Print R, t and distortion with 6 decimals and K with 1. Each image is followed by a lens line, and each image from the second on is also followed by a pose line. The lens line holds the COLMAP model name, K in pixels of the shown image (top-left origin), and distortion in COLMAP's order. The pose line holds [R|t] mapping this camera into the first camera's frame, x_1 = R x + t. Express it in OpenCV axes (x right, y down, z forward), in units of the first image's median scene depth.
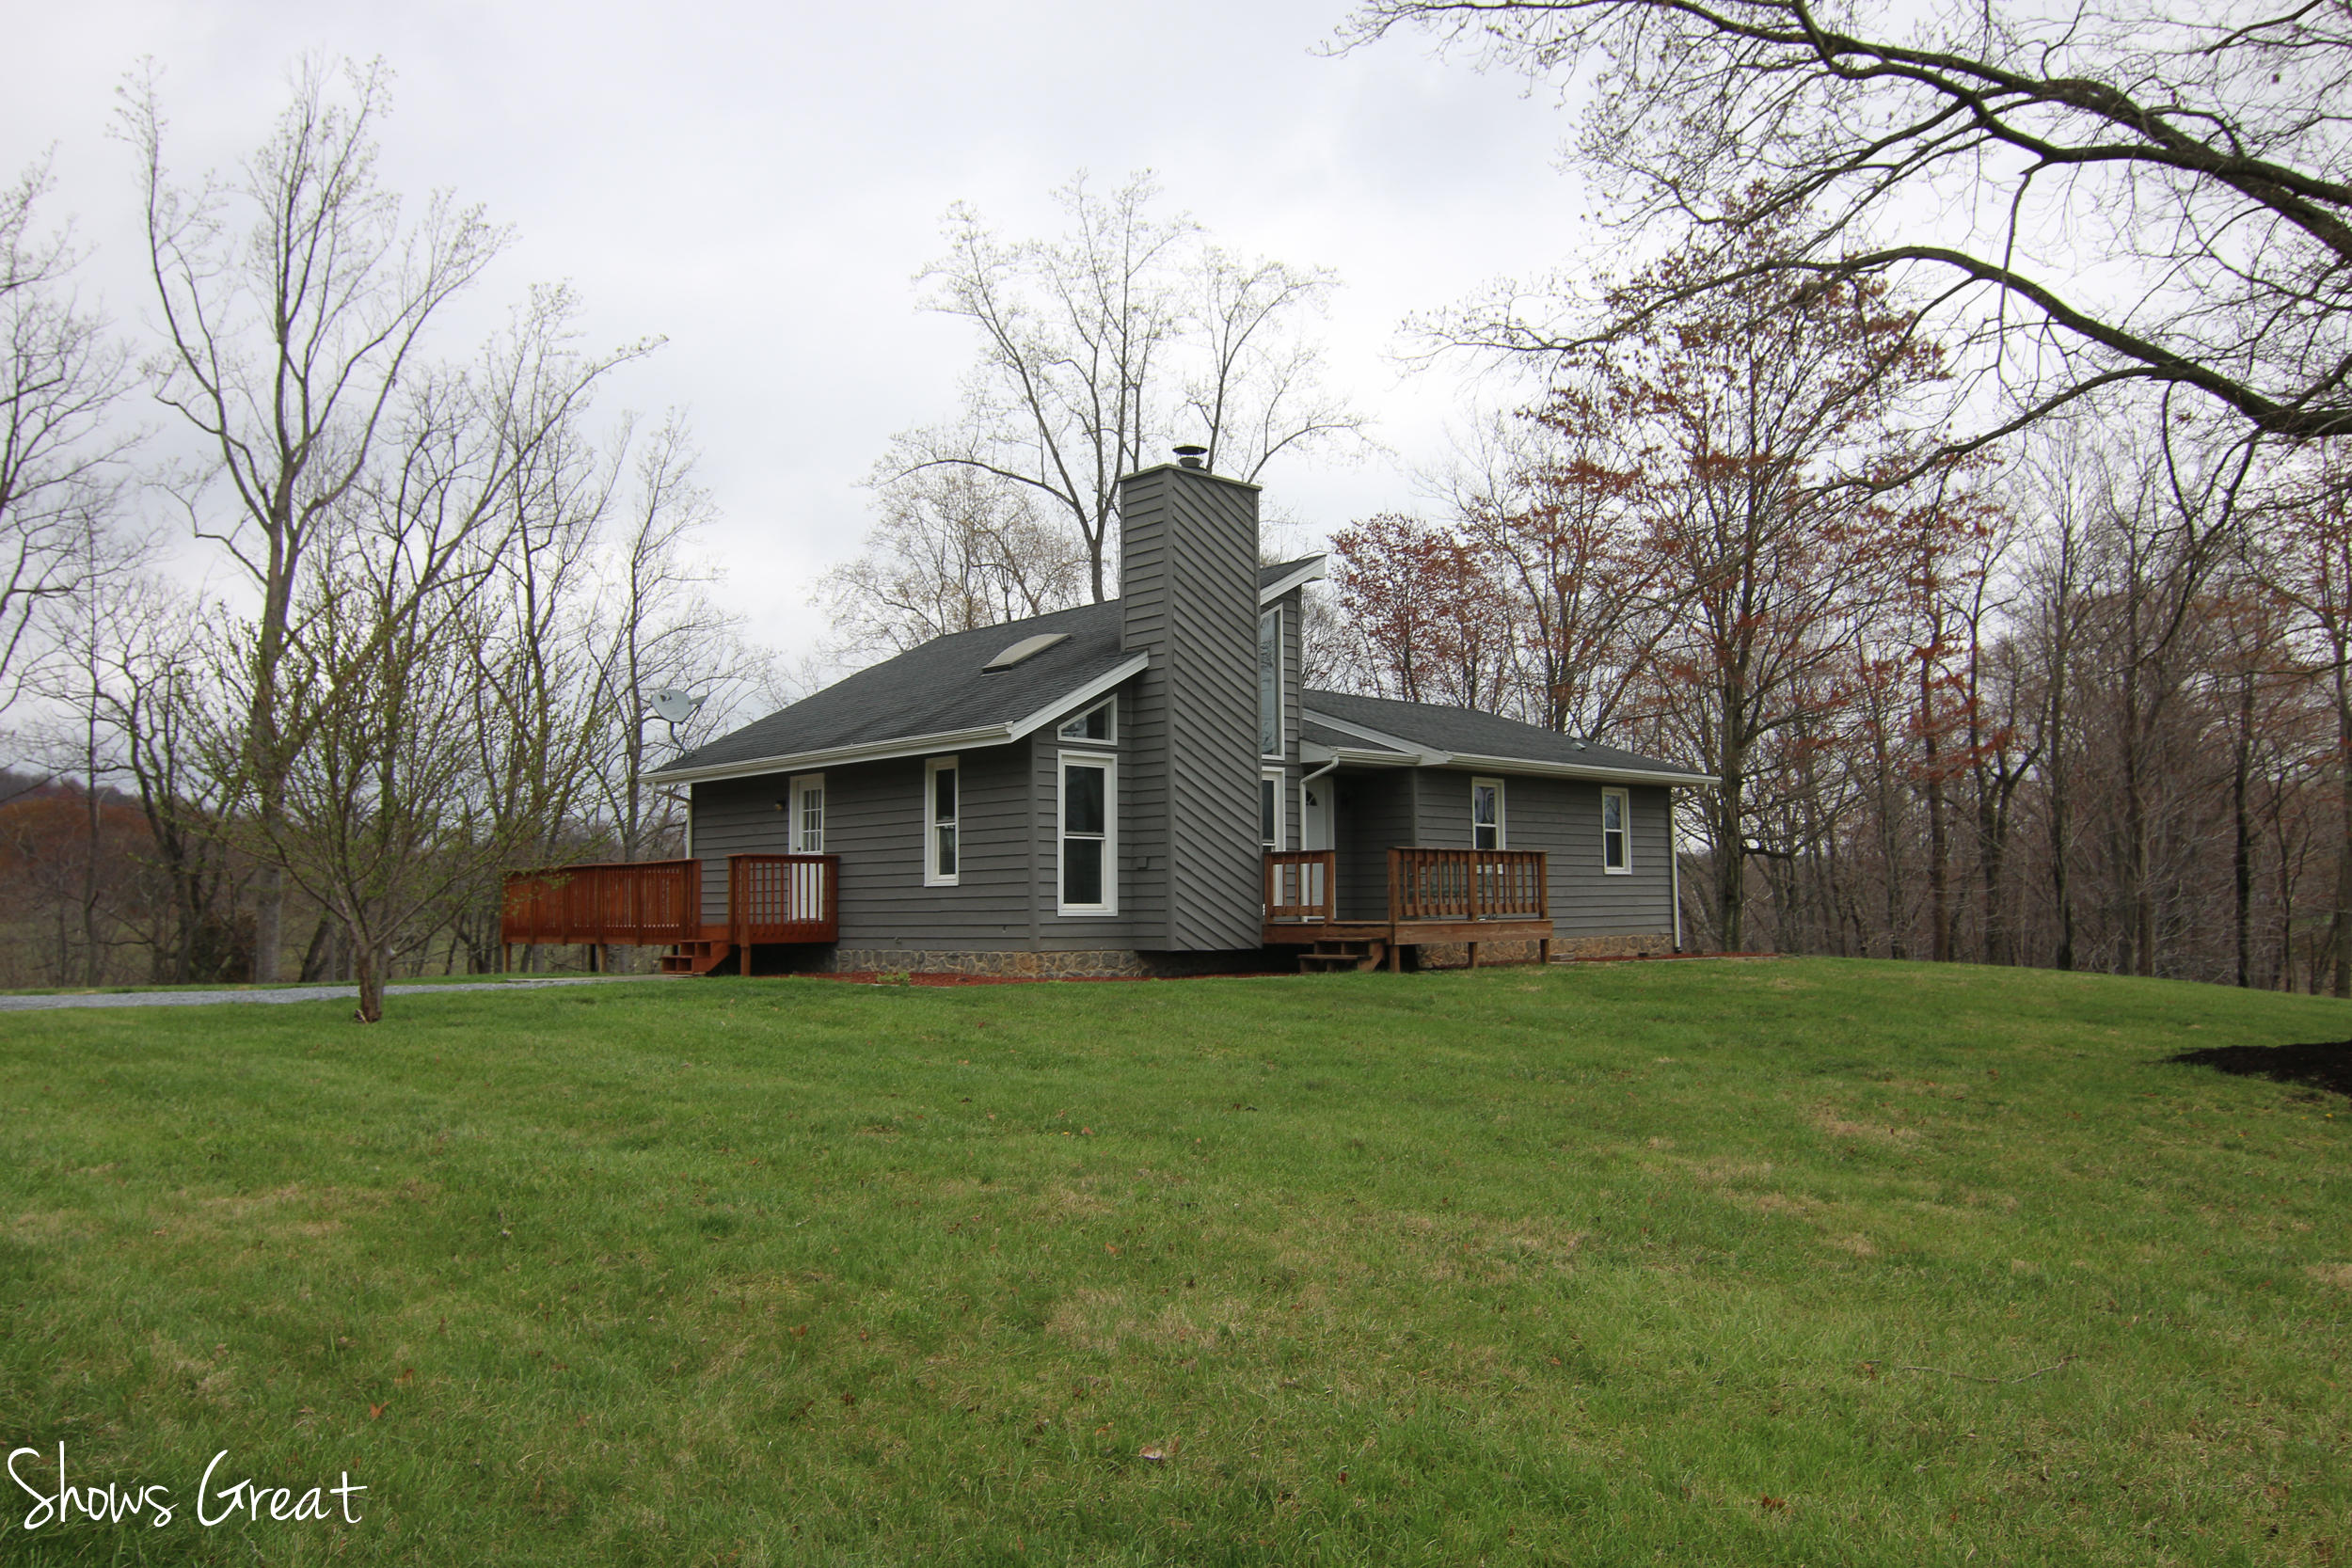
lens RADIAL K [[1662.2, 0, 1160.1], [0, 1662.2, 763.5], [0, 0, 1]] dist [0.012144, -0.022565]
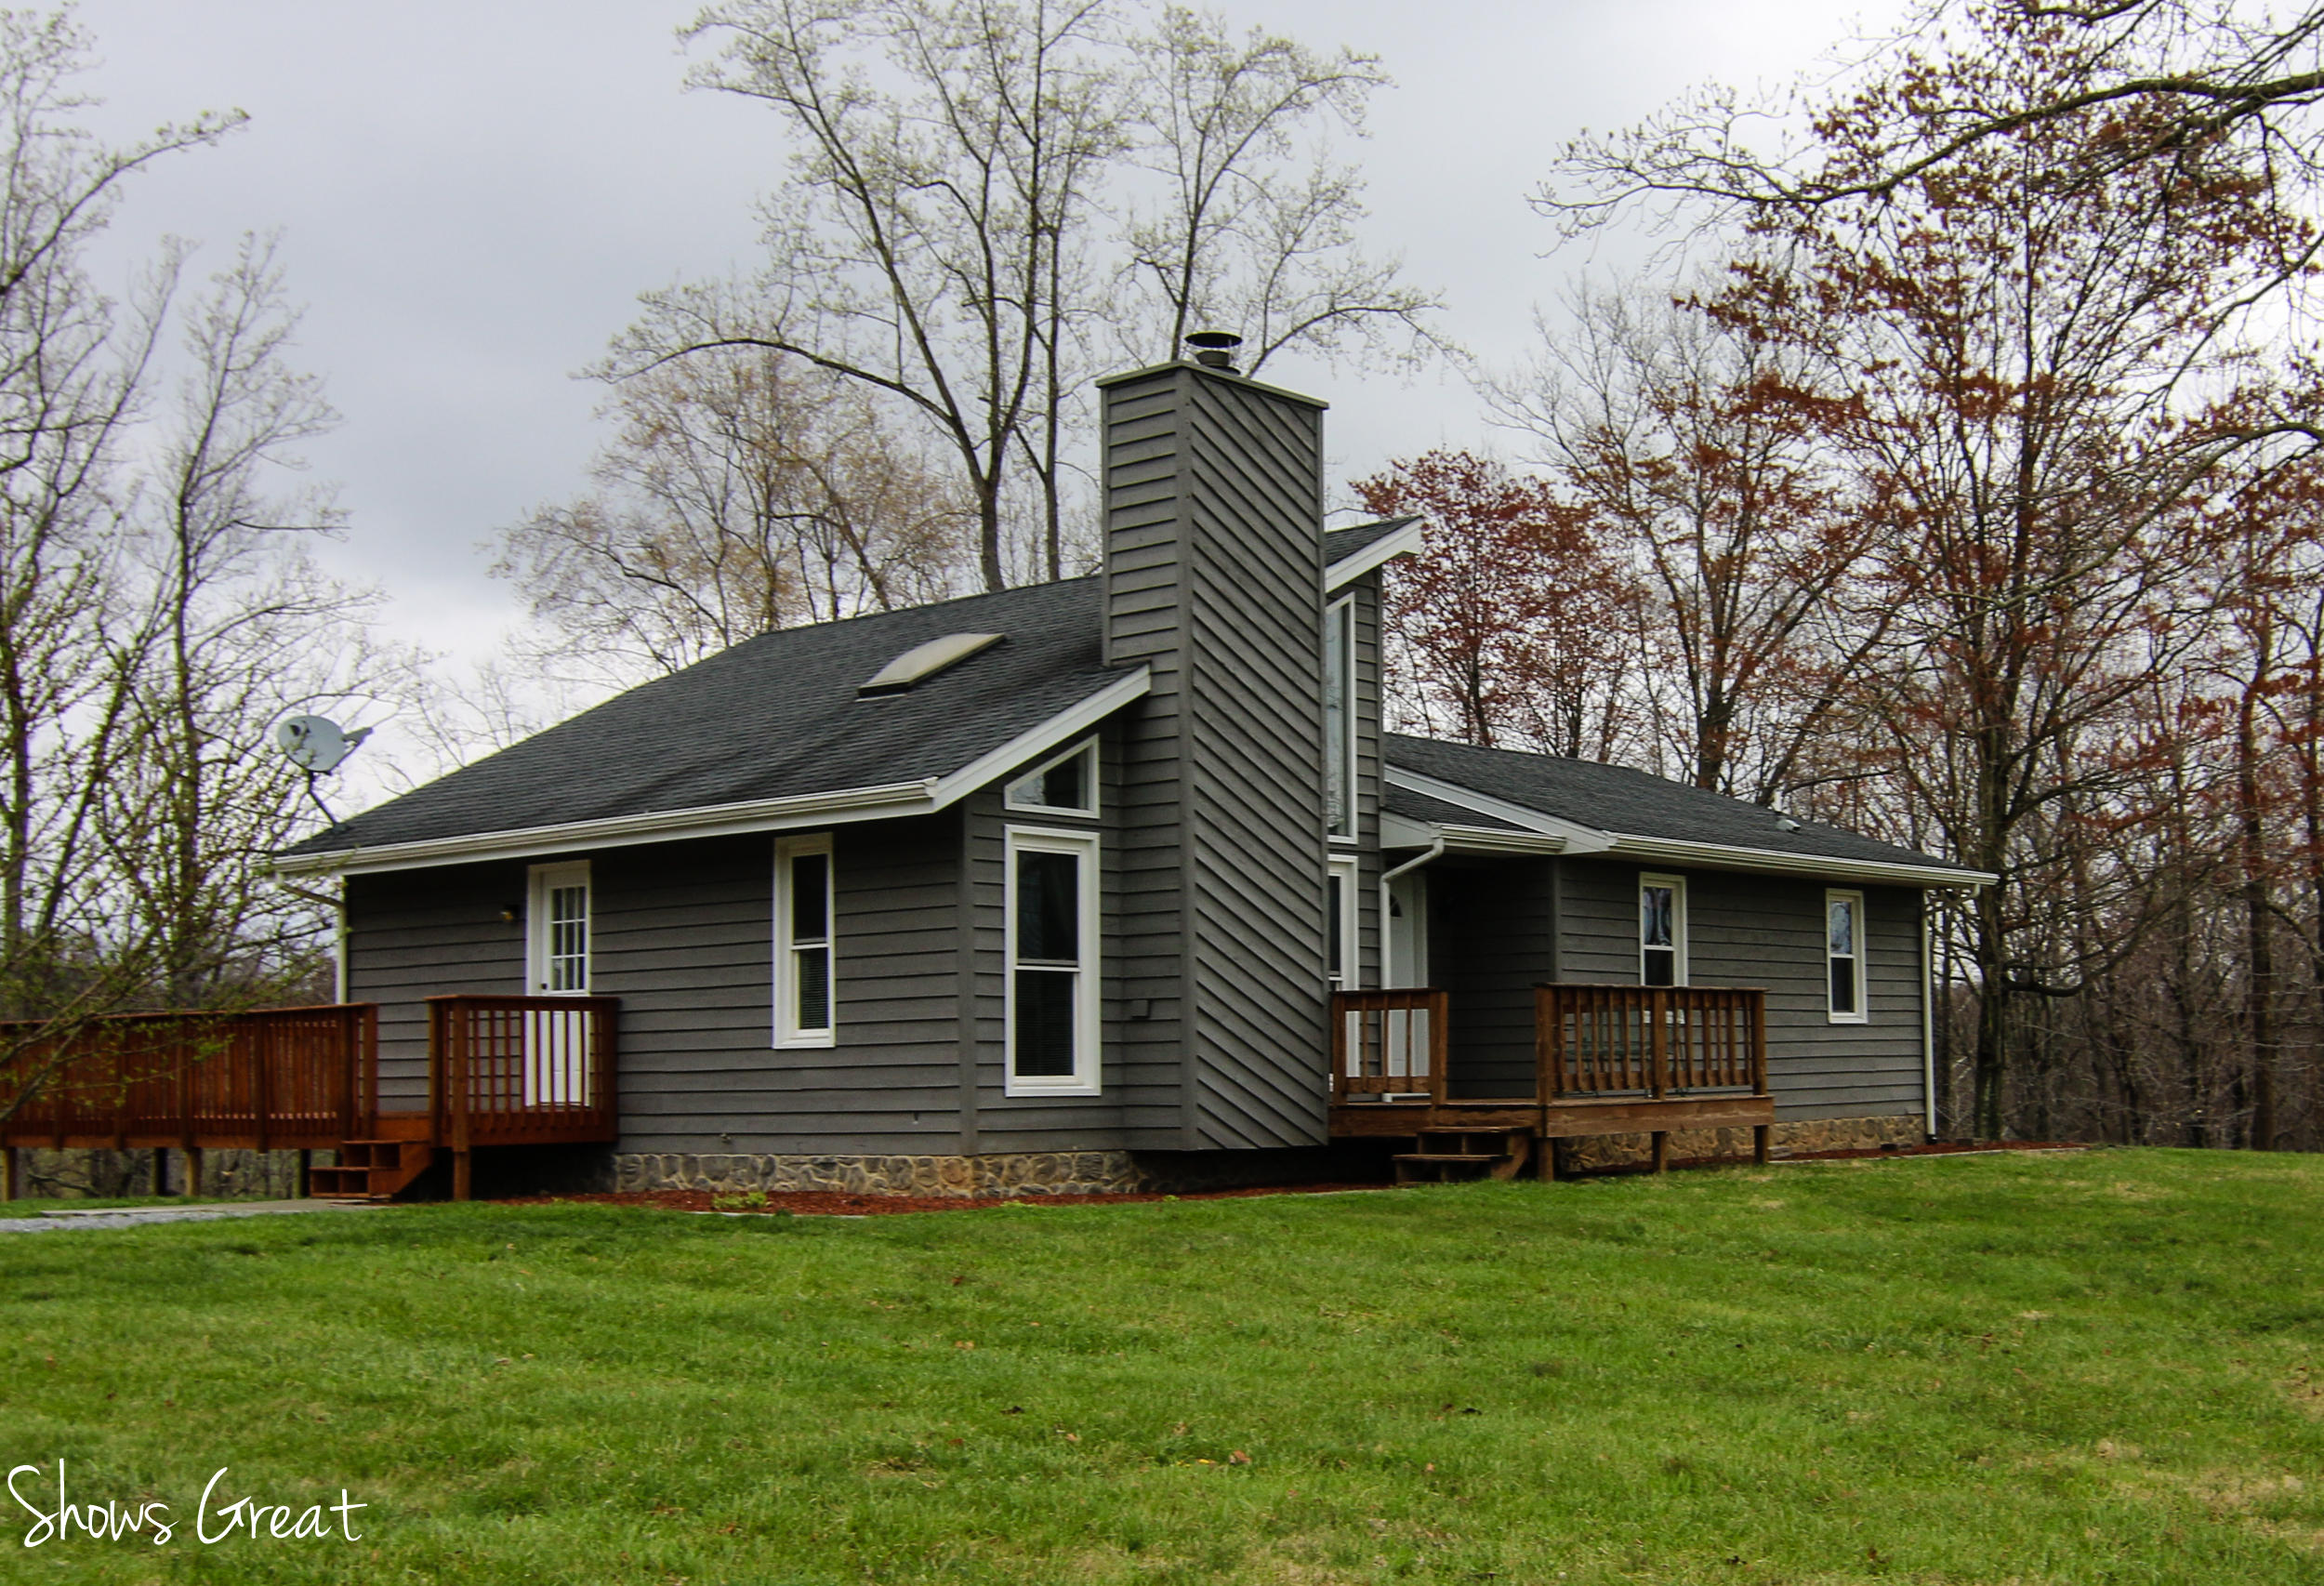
lens RADIAL K [[2640.0, 0, 1455.1], [0, 2640.0, 925.4], [0, 0, 1]] dist [-0.002100, 0.000000]
pose [[0.987741, 0.002520, 0.156082, -0.042557], [-0.007285, 0.999524, 0.029963, -0.001389], [-0.155932, -0.030733, 0.987290, 0.013091]]
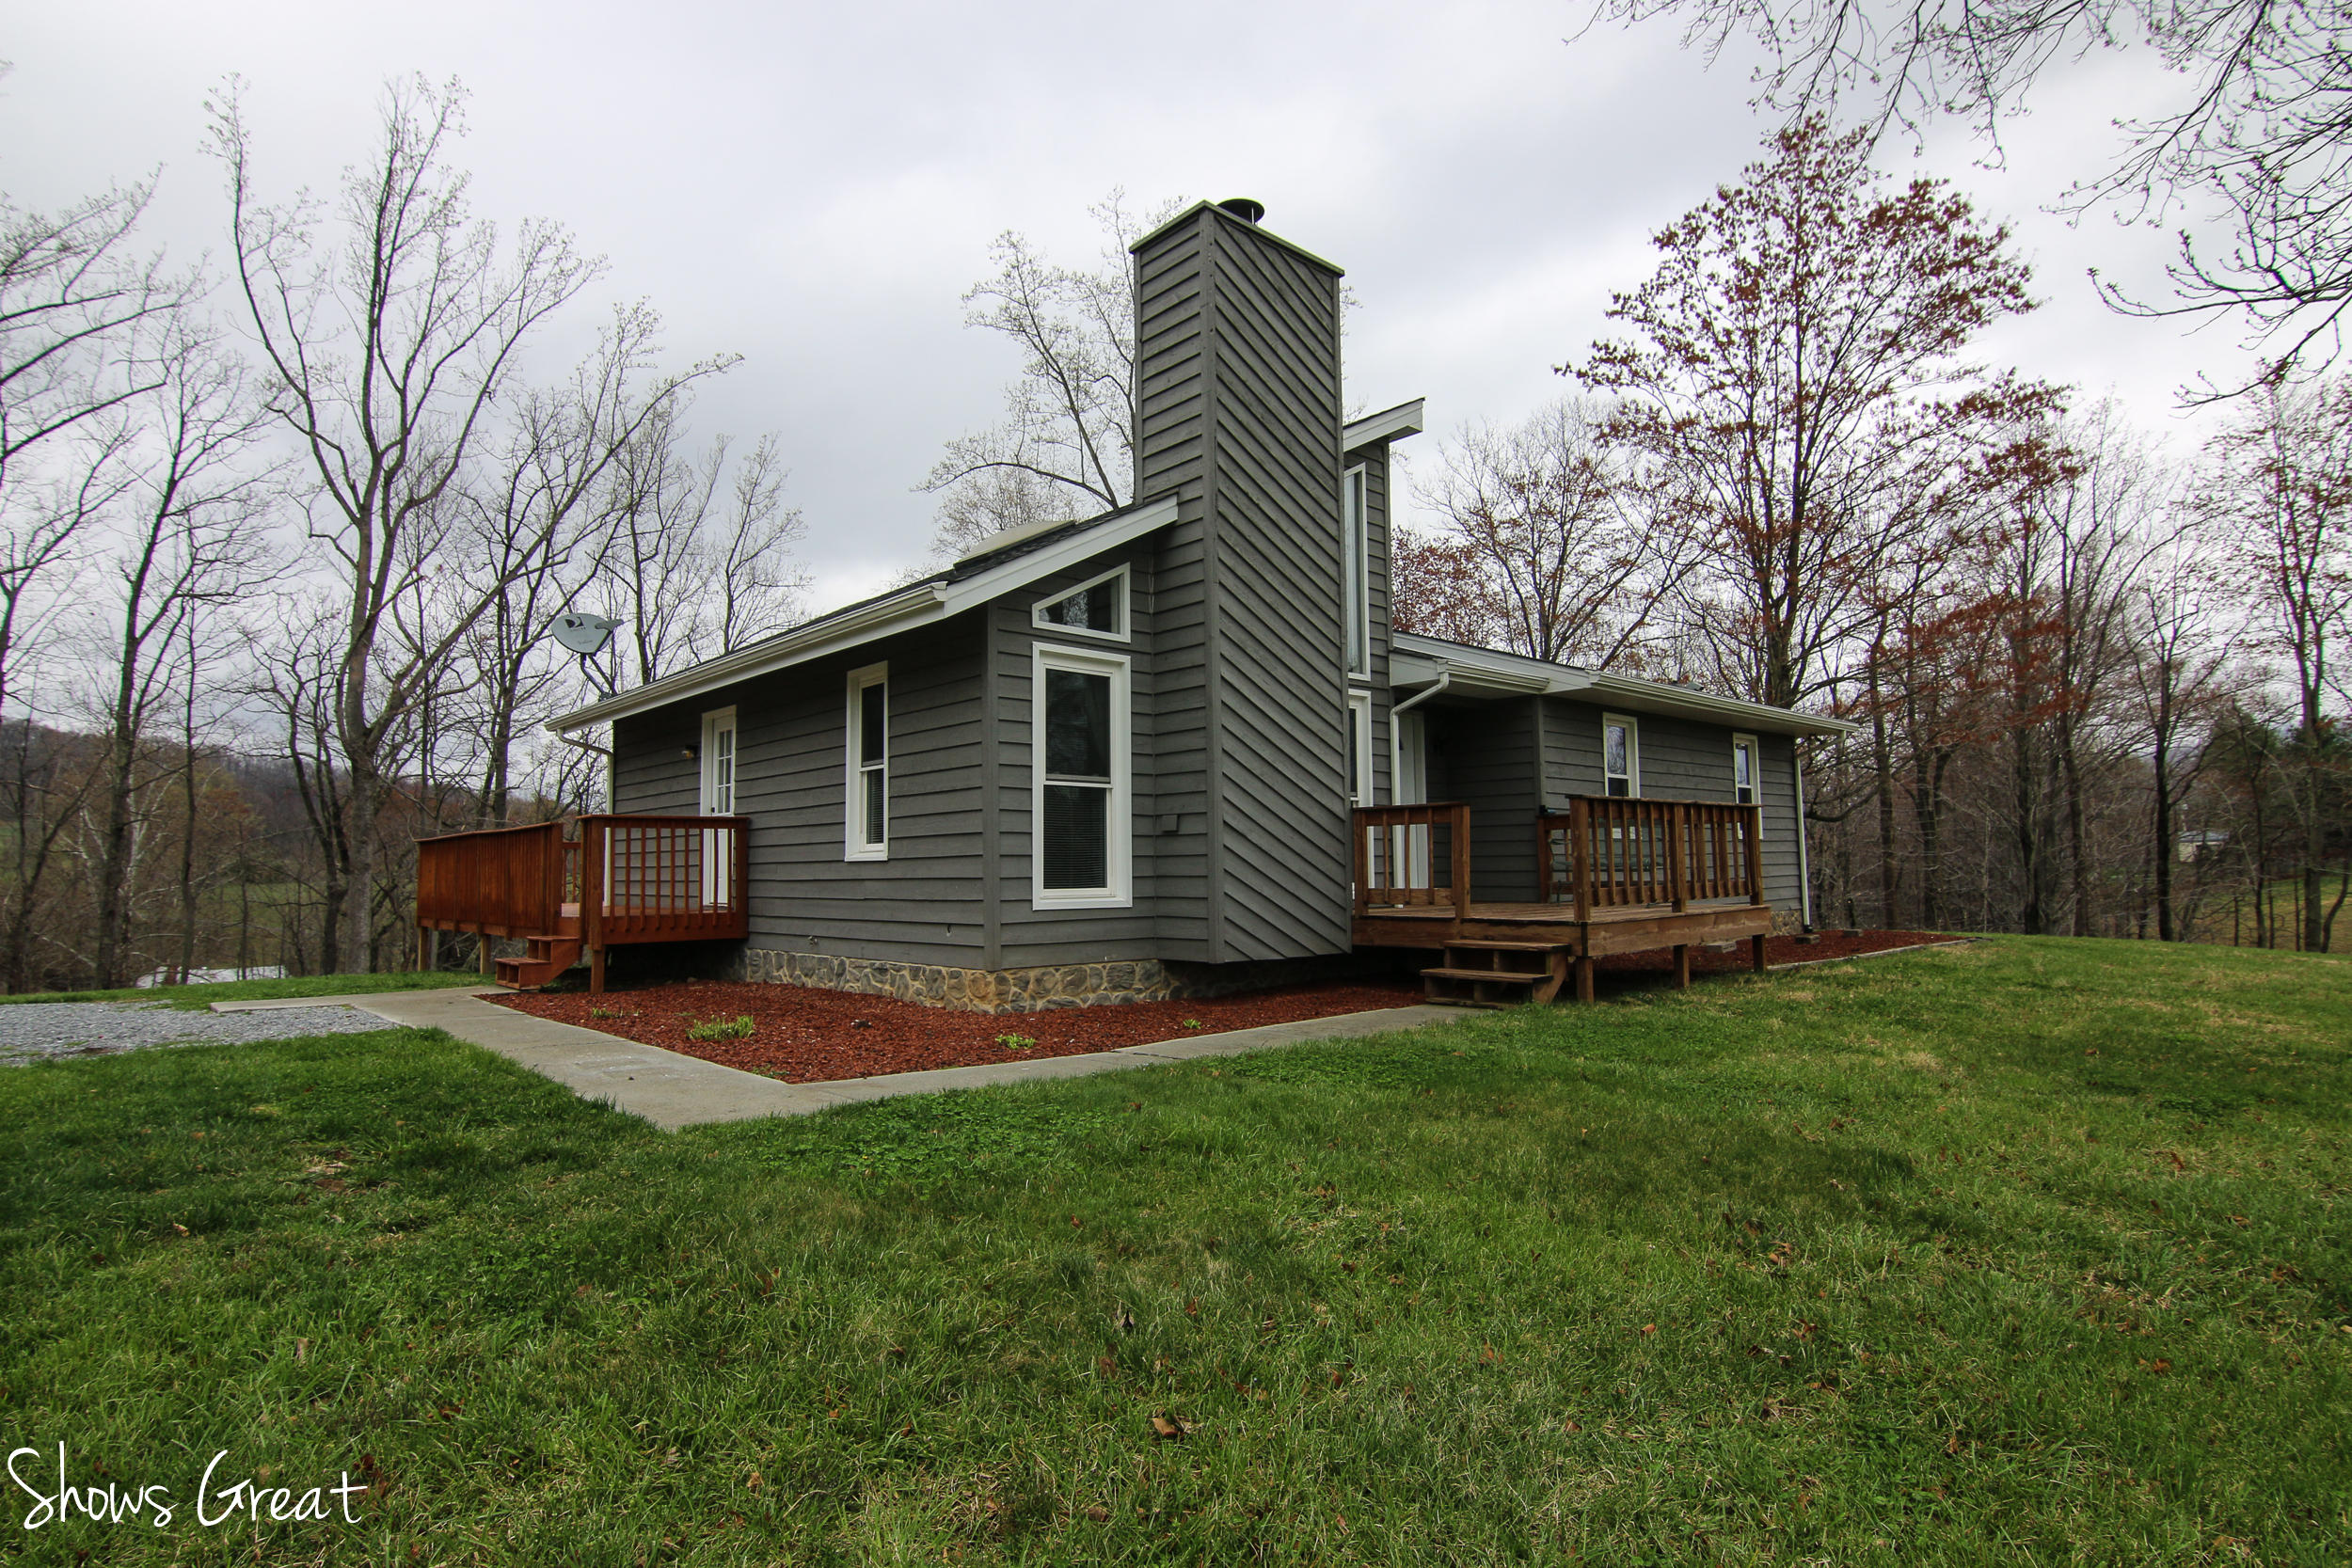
lens RADIAL K [[1180.7, 0, 1163.9], [0, 1180.7, 778.8], [0, 0, 1]] dist [-0.006479, -0.010847]
pose [[0.999715, -0.005615, -0.023187, -0.002047], [0.005918, 0.999898, 0.013031, 0.032179], [0.023111, -0.013164, 0.999646, 0.481235]]
